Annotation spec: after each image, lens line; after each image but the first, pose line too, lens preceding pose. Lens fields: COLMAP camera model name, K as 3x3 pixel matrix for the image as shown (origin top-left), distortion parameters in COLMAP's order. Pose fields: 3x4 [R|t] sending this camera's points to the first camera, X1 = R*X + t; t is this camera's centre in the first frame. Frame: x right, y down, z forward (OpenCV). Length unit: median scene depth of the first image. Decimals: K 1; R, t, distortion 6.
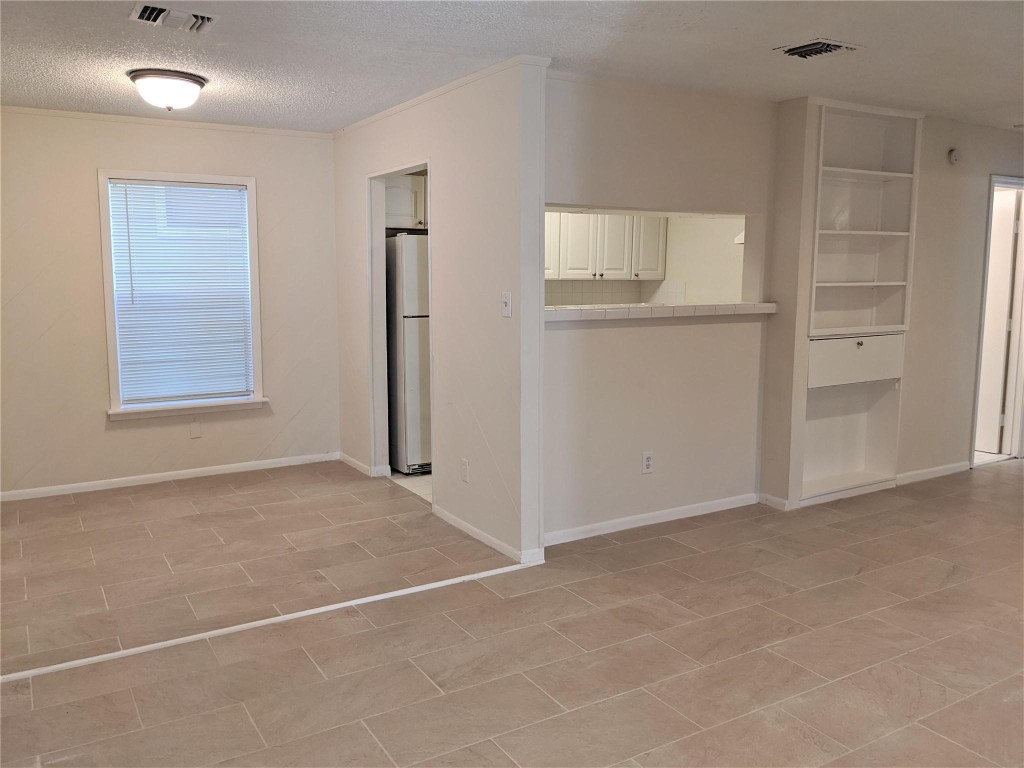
lens RADIAL K [[808.0, 0, 501.3], [0, 808.0, 378.6], [0, 0, 1]] dist [0.056704, -0.094193]
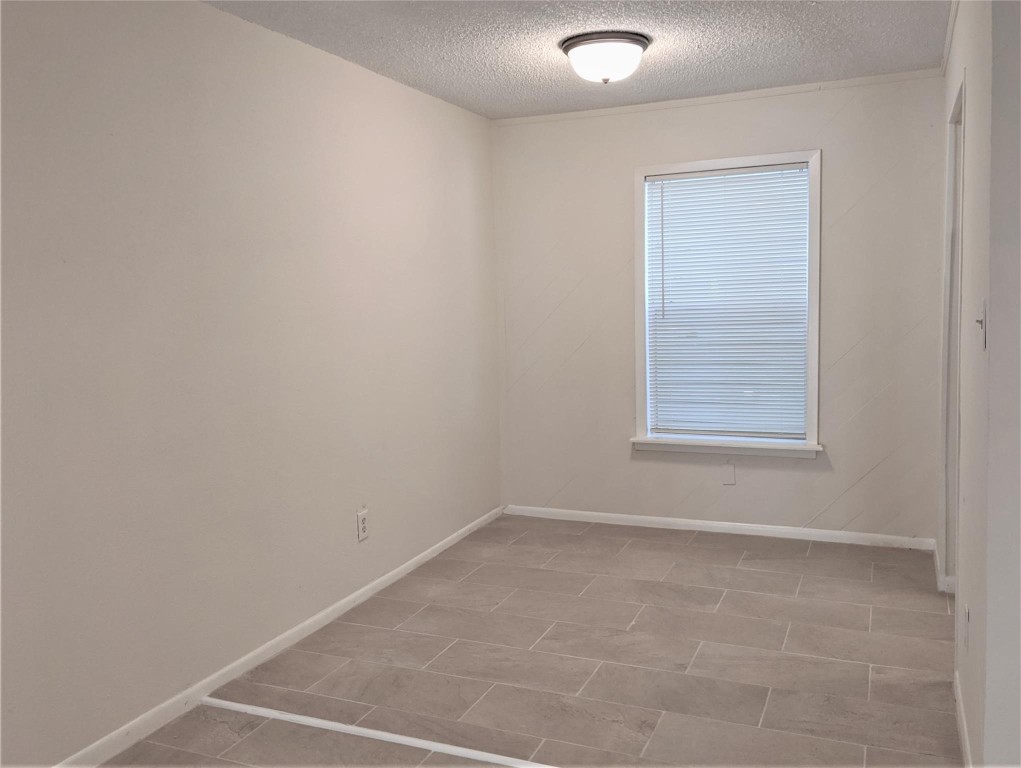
lens RADIAL K [[878.4, 0, 510.0], [0, 878.4, 375.7], [0, 0, 1]] dist [0.034295, -0.020725]
pose [[0.585829, 0.067096, -0.807652, 0.212101], [-0.078670, 0.996569, 0.025727, -0.043181], [0.806607, 0.048466, 0.589097, 0.326581]]
